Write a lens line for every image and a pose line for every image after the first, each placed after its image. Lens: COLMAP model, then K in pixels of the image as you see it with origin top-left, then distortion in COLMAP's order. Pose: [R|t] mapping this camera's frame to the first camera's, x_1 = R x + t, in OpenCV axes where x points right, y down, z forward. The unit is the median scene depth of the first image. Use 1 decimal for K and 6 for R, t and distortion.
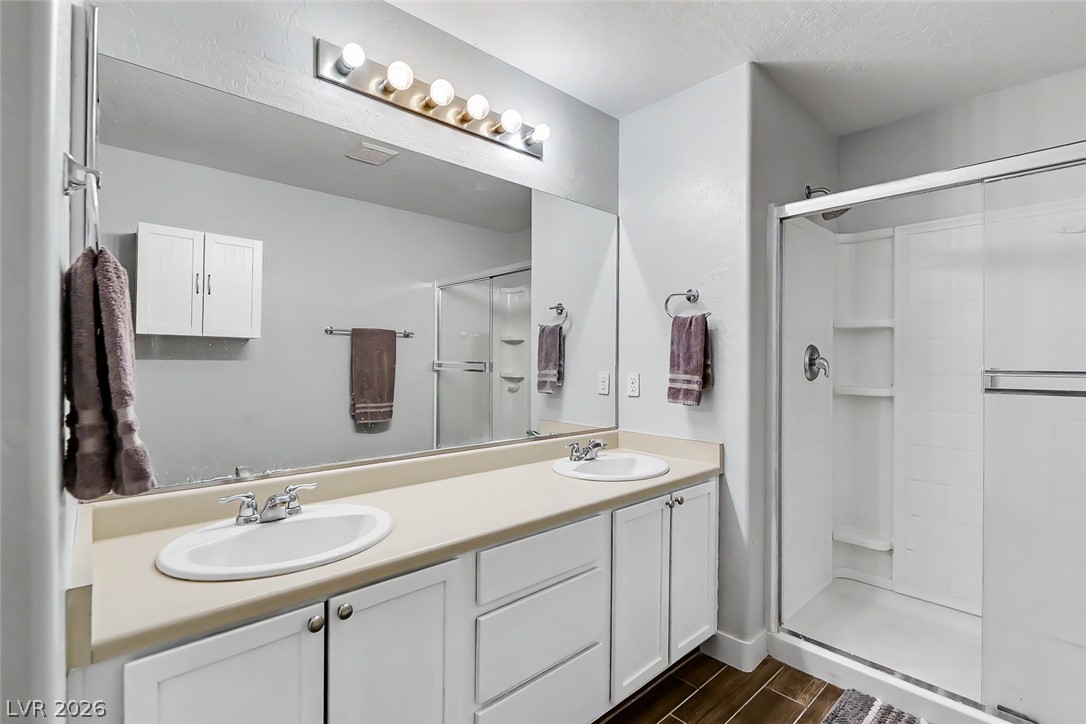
lens RADIAL K [[499.1, 0, 543.2], [0, 499.1, 357.5], [0, 0, 1]] dist [0.000560, -0.007754]
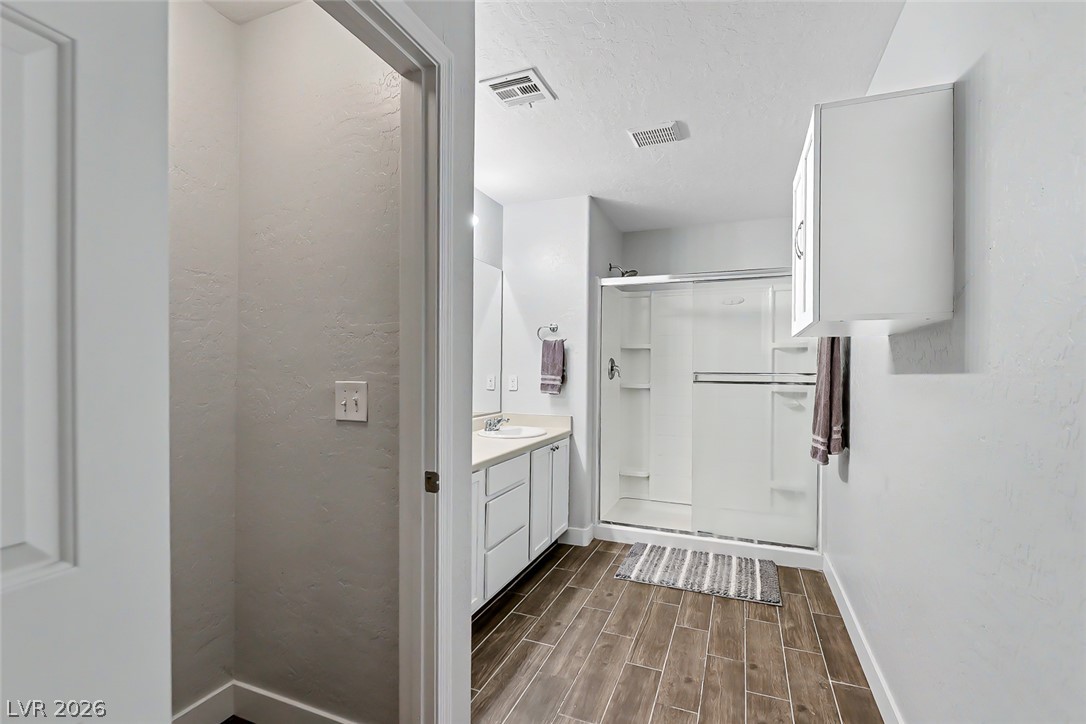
lens RADIAL K [[498.2, 0, 543.0], [0, 498.2, 362.0], [0, 0, 1]] dist [-0.000382, -0.000105]
pose [[0.900478, 0.008559, 0.434818, -0.465606], [-0.007889, 0.999963, -0.003346, -0.005565], [-0.434831, -0.000417, 0.900512, -0.482523]]
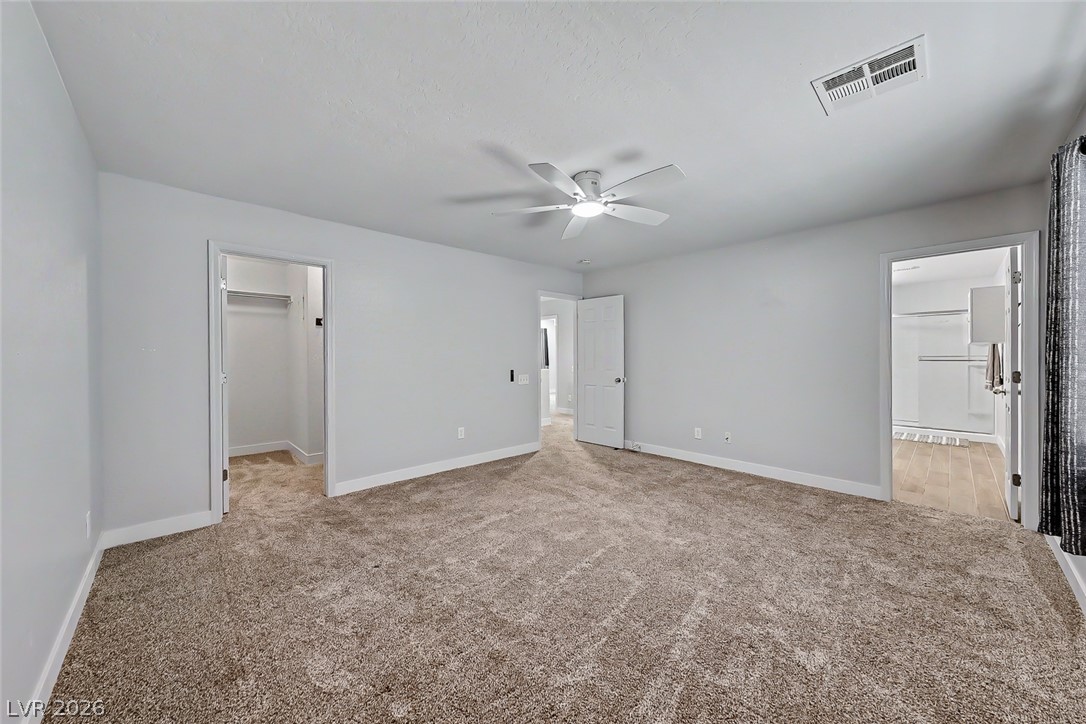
lens RADIAL K [[387.6, 0, 550.2], [0, 387.6, 355.9], [0, 0, 1]] dist [-0.002012, -0.000068]
pose [[0.999553, -0.009565, 0.028313, -1.895463], [0.009364, 0.999930, 0.007238, -0.025301], [-0.028381, -0.006970, 0.999573, -1.799306]]
